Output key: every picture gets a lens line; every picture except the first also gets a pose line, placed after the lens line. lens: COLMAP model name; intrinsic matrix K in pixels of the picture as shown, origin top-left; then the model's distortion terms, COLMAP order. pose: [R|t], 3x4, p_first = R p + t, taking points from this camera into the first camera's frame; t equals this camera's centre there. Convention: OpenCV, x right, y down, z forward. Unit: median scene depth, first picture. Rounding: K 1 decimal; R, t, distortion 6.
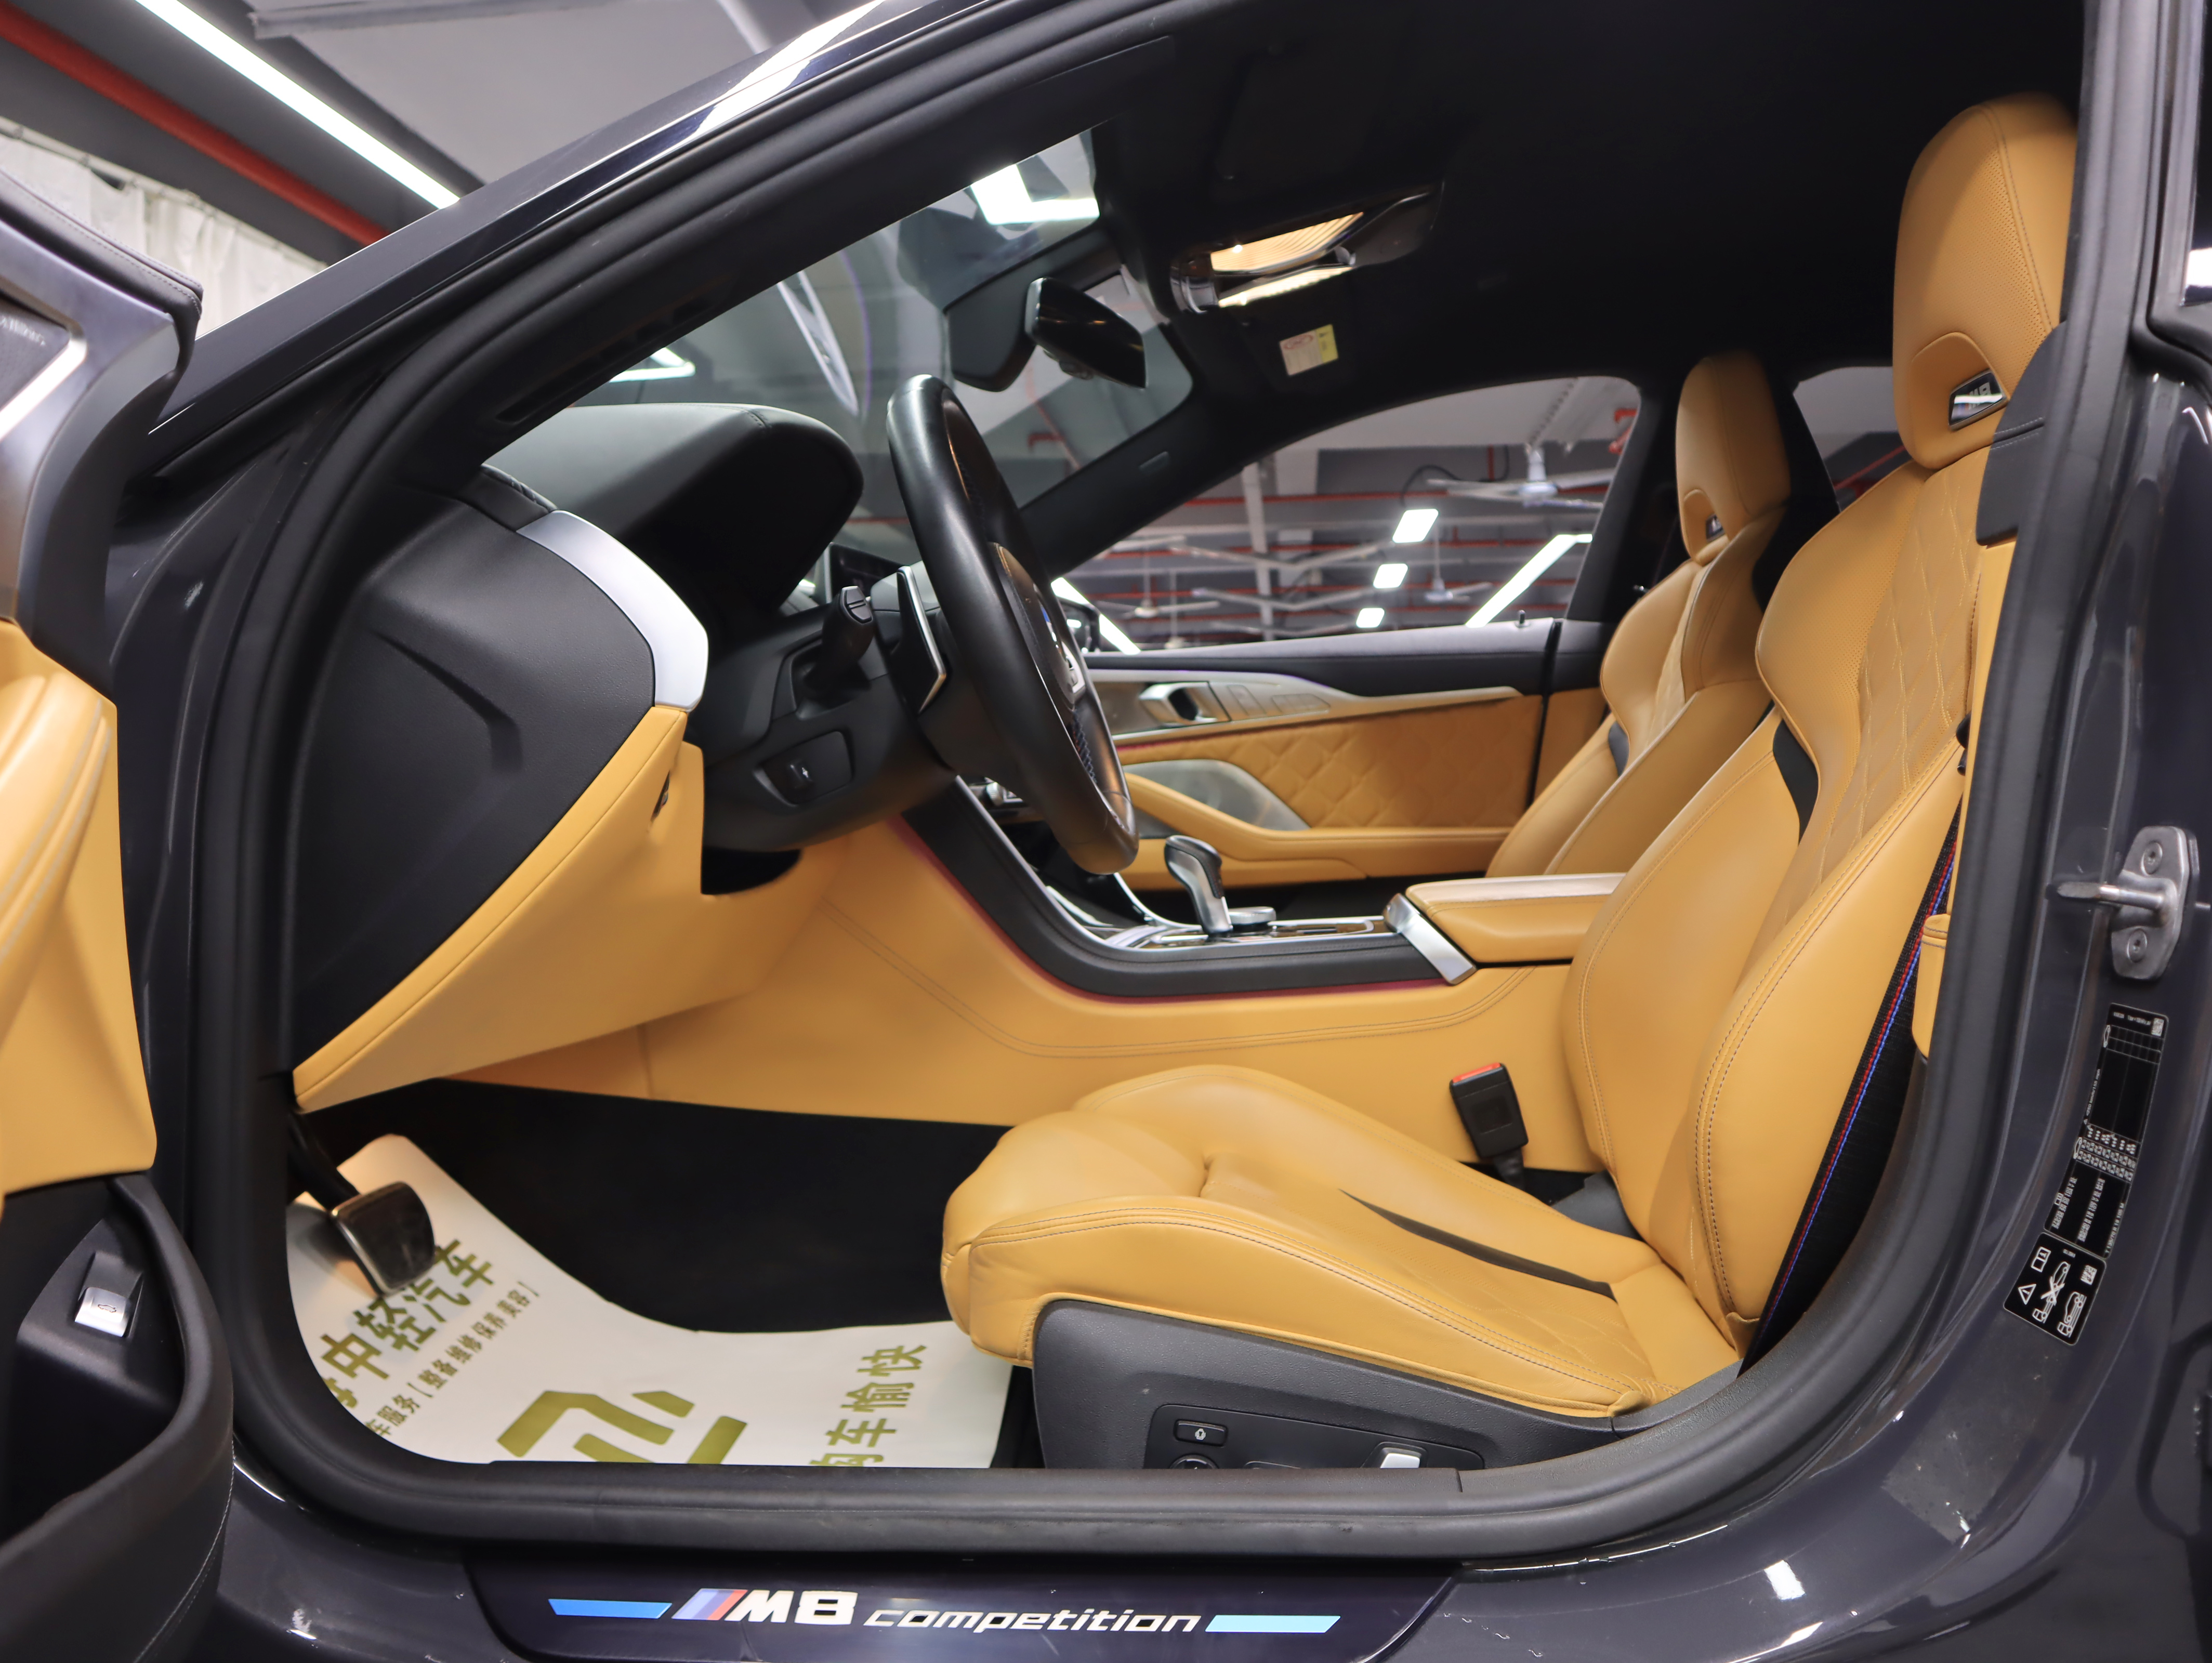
lens RADIAL K [[1733.5, 0, 1106.0], [0, 1733.5, 831.5], [0, 0, 1]] dist [-0.127057, 0.083113]
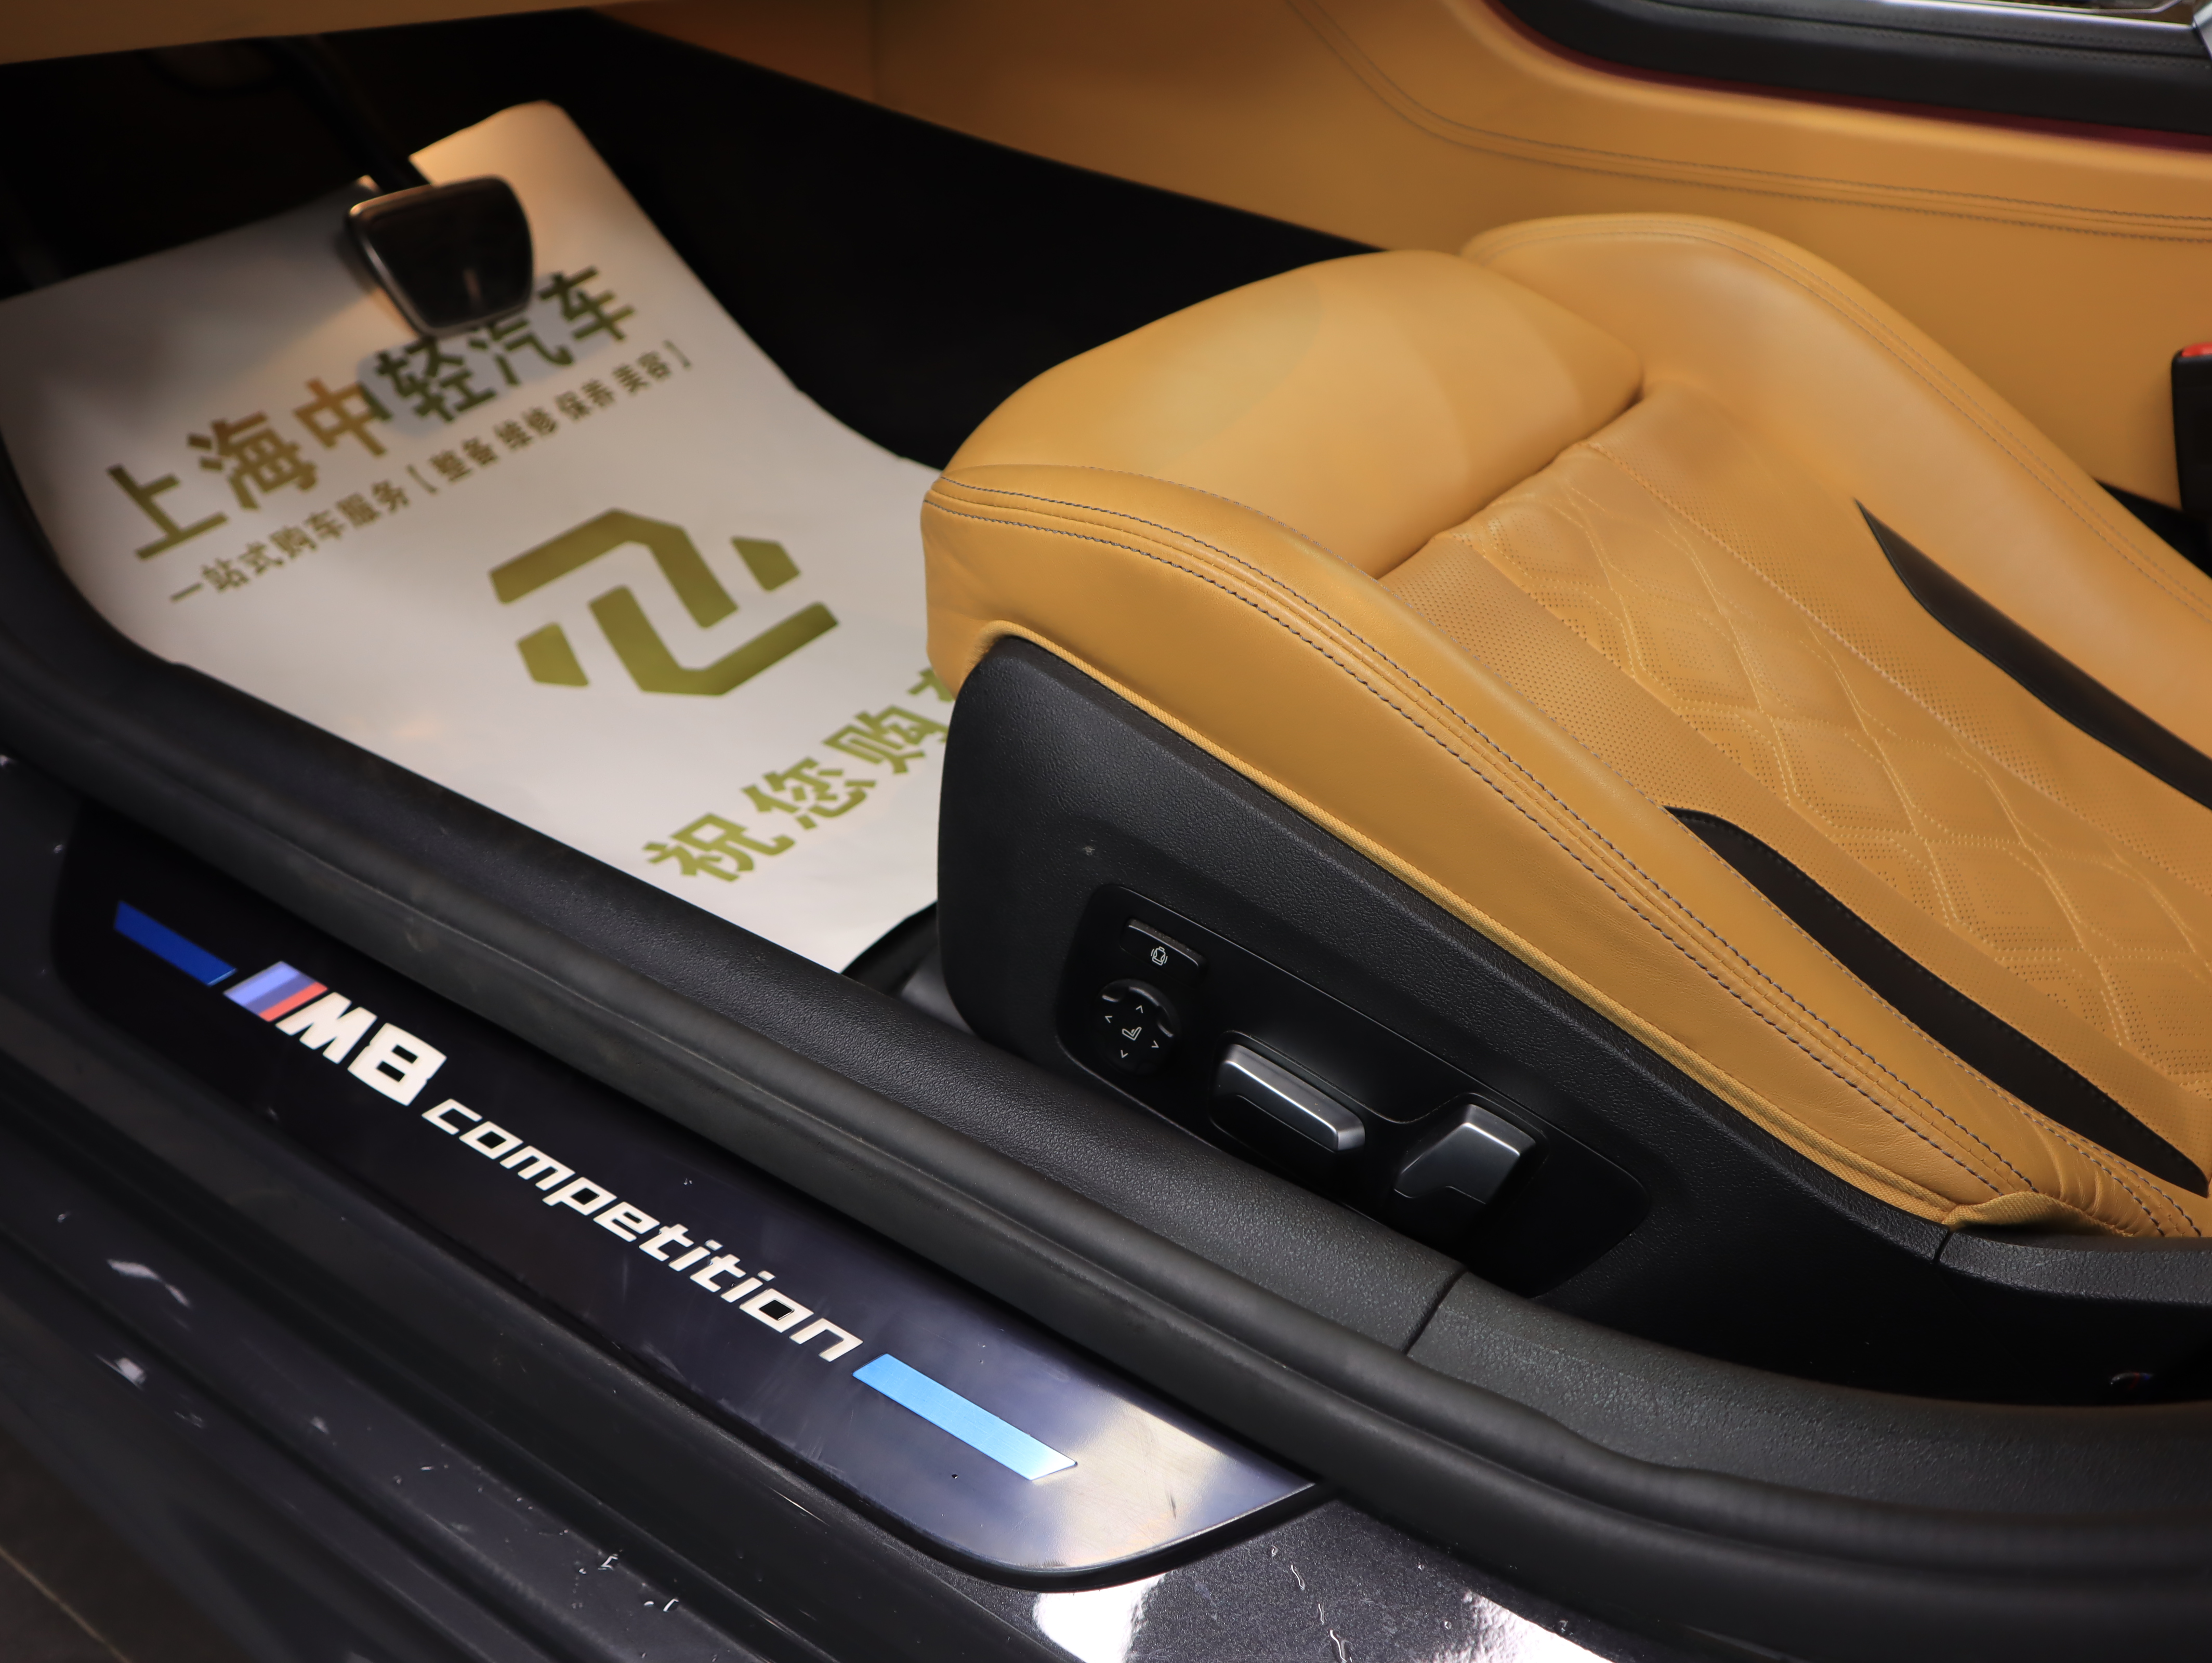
lens RADIAL K [[1899.5, 0, 1106.0], [0, 1899.5, 831.5], [0, 0, 1]] dist [-0.062448, -0.002181]
pose [[0.881451, 0.312877, -0.353768, 0.230256], [-0.088776, 0.845487, 0.526564, 0.003467], [0.463856, -0.432735, 0.773032, 0.518133]]
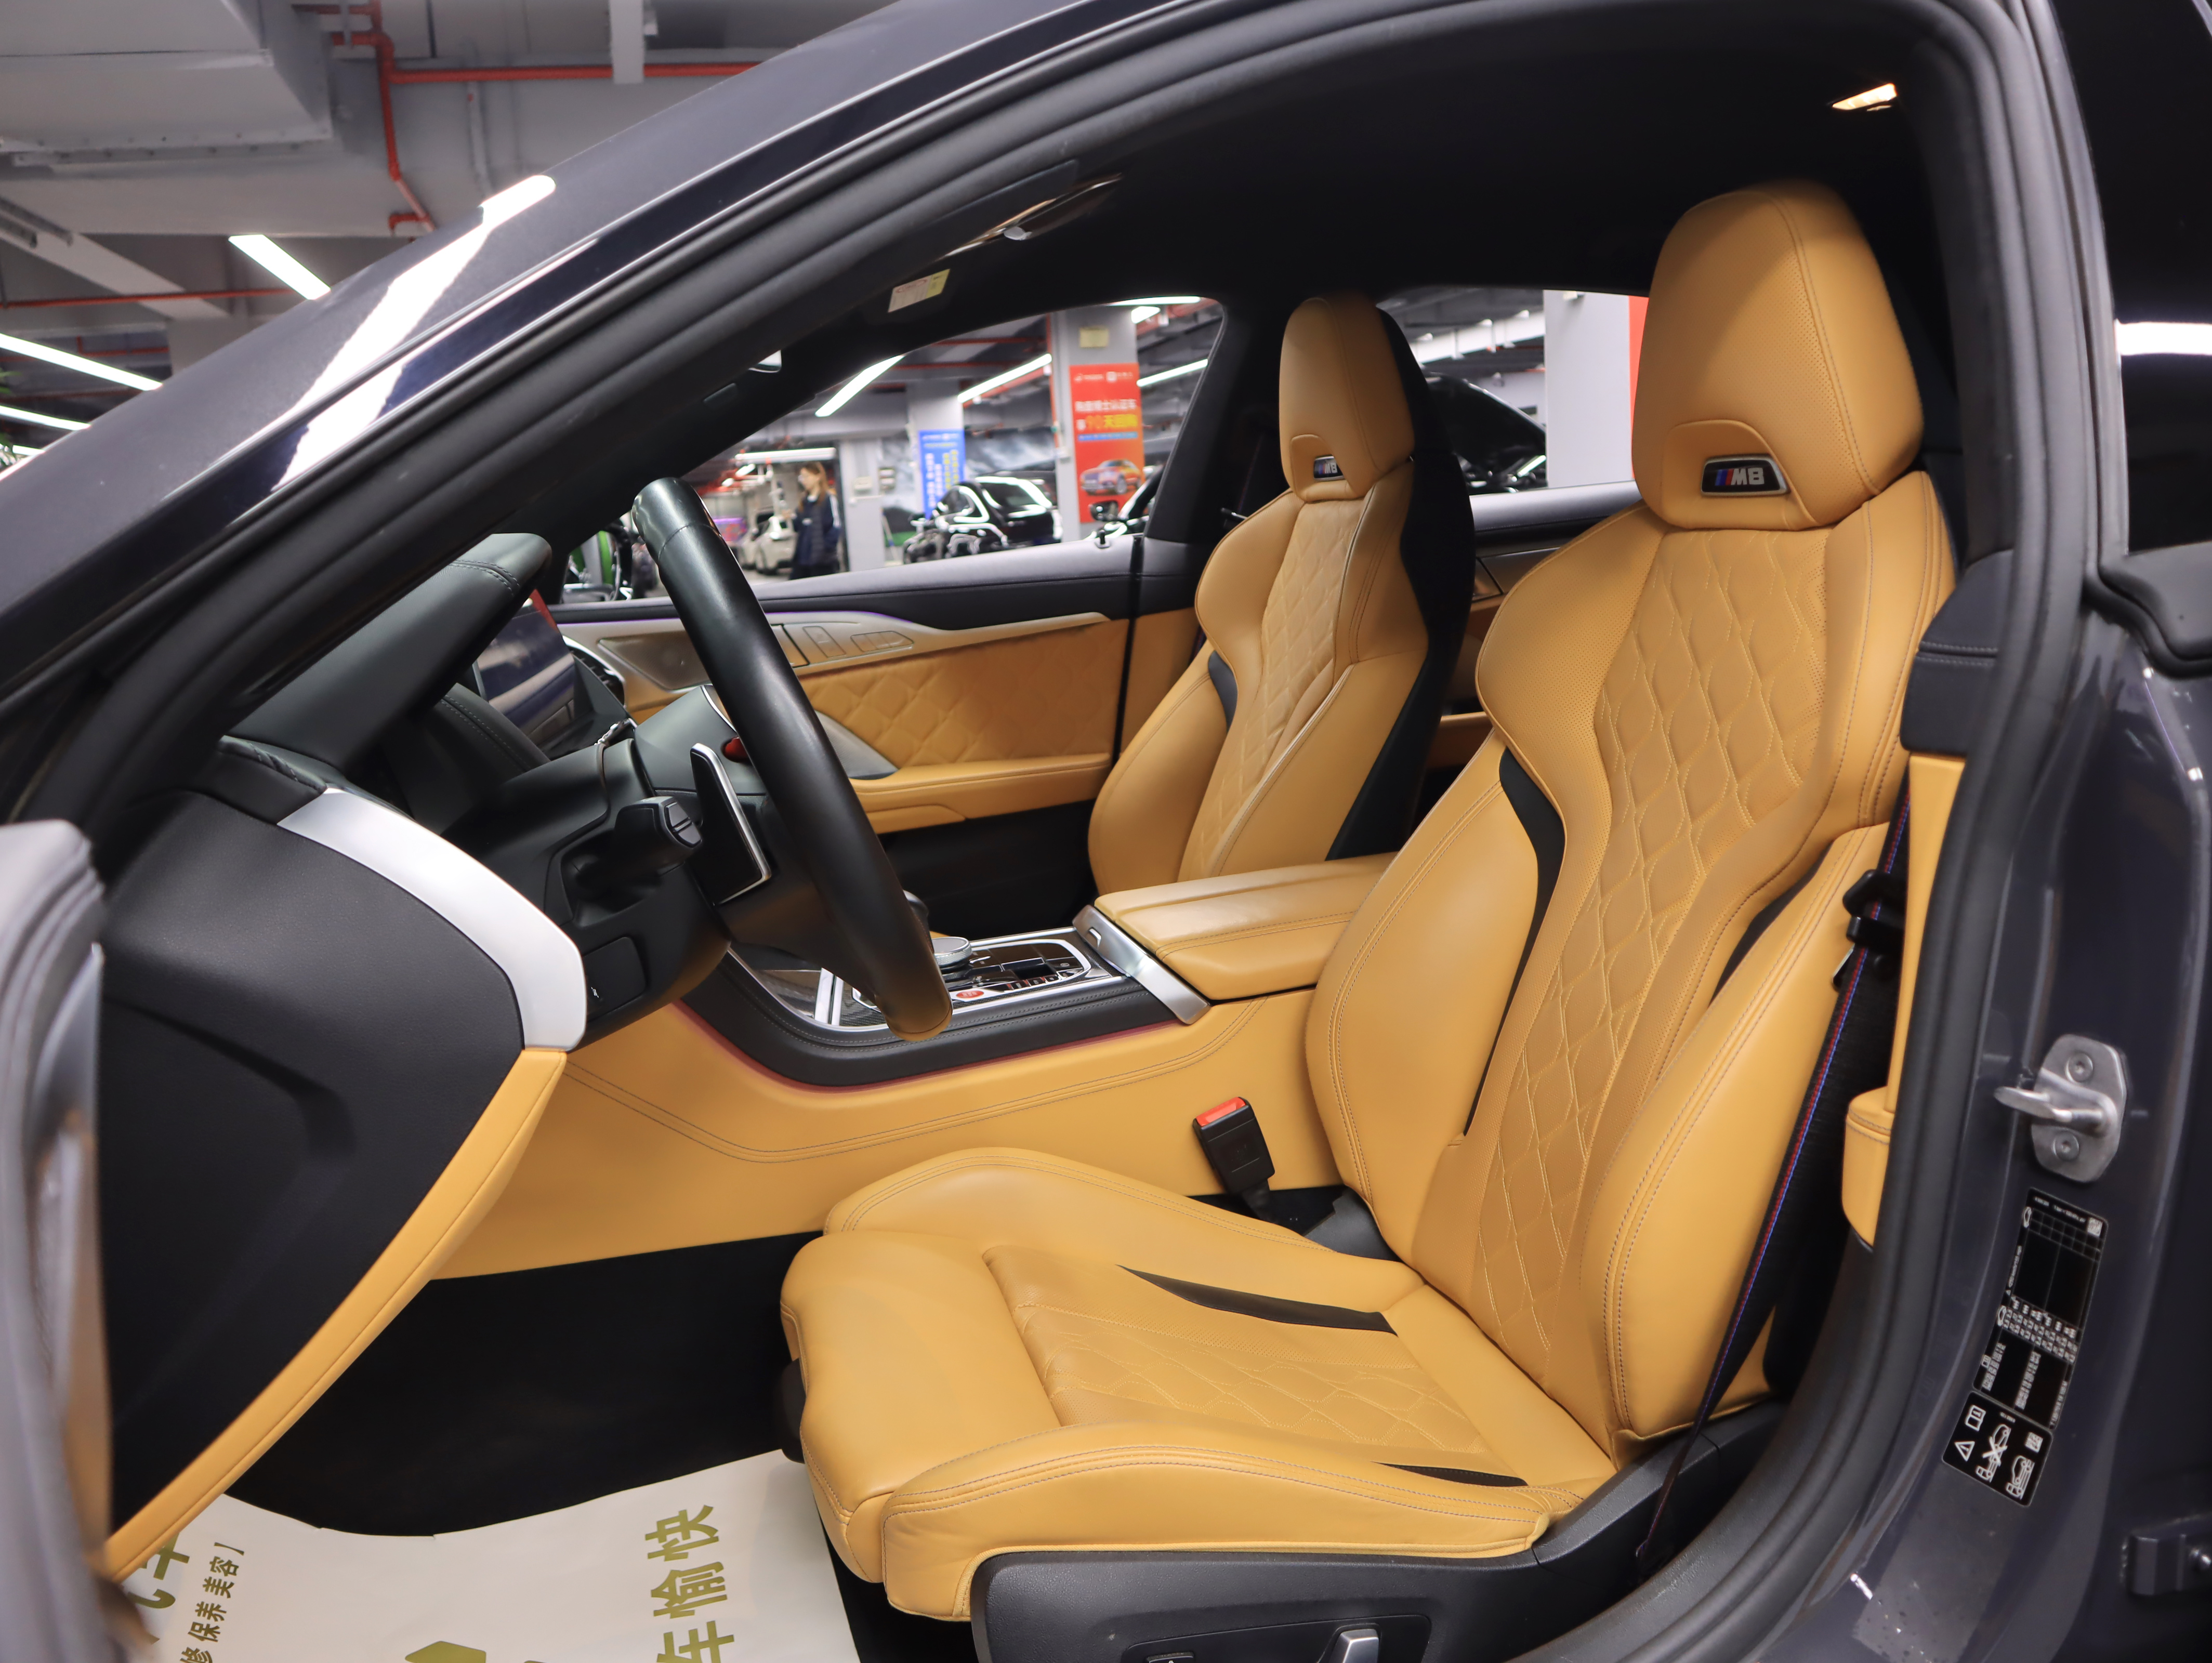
lens RADIAL K [[1733.5, 0, 1106.0], [0, 1733.5, 831.5], [0, 0, 1]] dist [-0.127057, 0.083113]
pose [[0.932832, -0.103679, 0.345072, -0.250645], [0.052220, 0.986496, 0.155235, -0.256662], [-0.356507, -0.126788, 0.925650, 0.173703]]
